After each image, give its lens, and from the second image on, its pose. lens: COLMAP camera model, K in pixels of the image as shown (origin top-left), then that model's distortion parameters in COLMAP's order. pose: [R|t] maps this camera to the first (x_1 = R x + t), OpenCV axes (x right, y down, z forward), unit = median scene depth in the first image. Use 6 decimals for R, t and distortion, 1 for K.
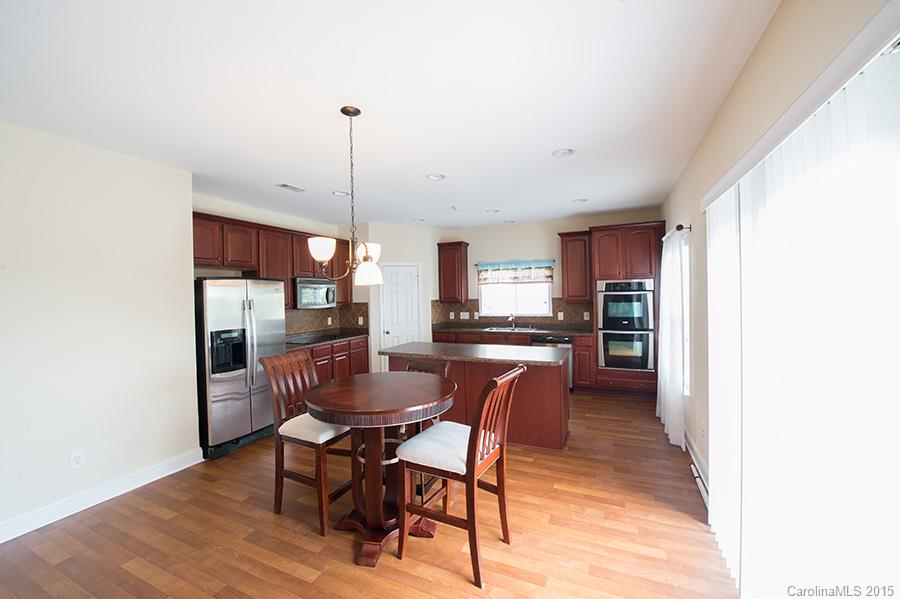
lens RADIAL K [[354.3, 0, 450.0], [0, 354.3, 299.5], [0, 0, 1]] dist [-0.000435, -0.000067]
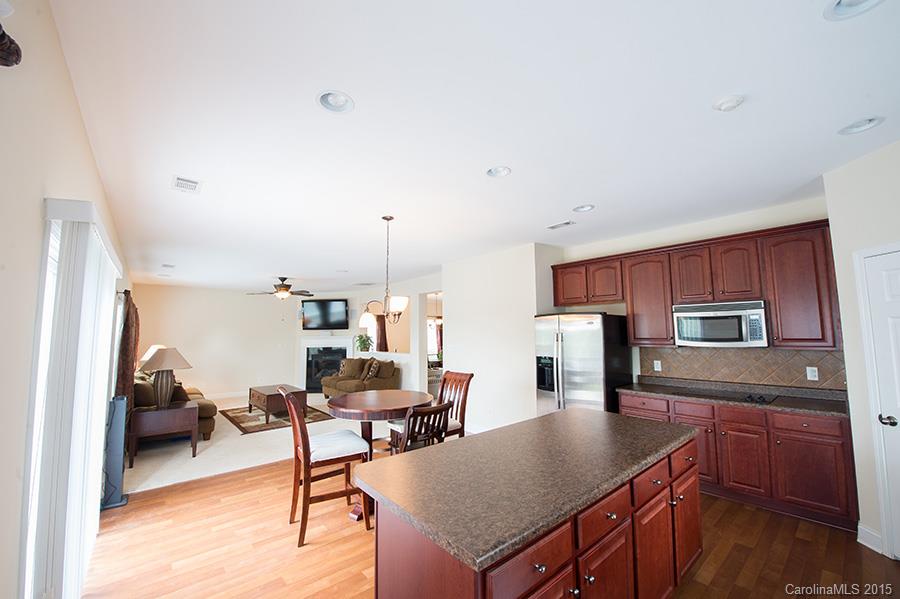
lens RADIAL K [[354.3, 0, 450.0], [0, 354.3, 299.5], [0, 0, 1]] dist [-0.000435, -0.000067]
pose [[-0.437353, -0.062754, -0.897098, 0.692994], [0.001949, 0.997494, -0.070727, -0.028229], [0.899288, -0.032681, -0.436135, 1.305244]]
